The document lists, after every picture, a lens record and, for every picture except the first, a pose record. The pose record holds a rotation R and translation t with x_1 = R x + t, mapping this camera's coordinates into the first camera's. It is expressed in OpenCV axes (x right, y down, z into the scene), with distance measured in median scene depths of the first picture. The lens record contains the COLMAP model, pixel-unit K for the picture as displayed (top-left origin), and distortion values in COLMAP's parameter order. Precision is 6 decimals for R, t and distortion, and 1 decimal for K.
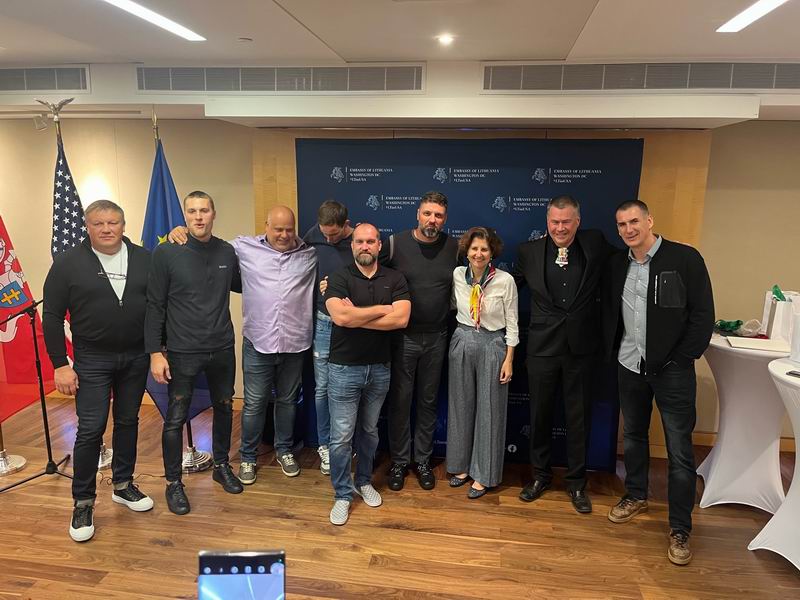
lens RADIAL K [[624.2, 0, 411.3], [0, 624.2, 309.3], [0, 0, 1]] dist [0.071946, -0.078063]
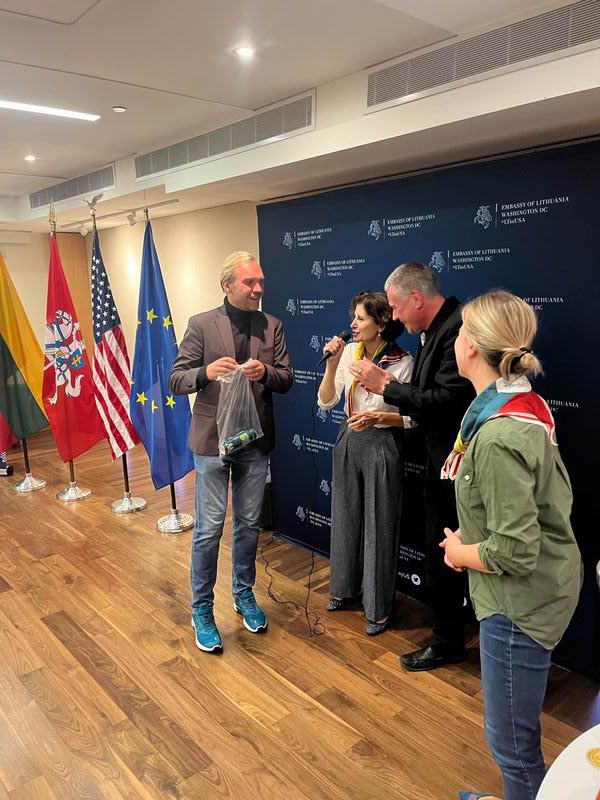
lens RADIAL K [[624.2, 0, 295.3], [0, 624.2, 406.5], [0, 0, 1]] dist [0.071946, -0.078063]
pose [[0.754186, 0.089101, -0.650588, 0.535127], [-0.091381, 0.995352, 0.030386, -0.006669], [0.650272, 0.036534, 0.758823, 0.355627]]
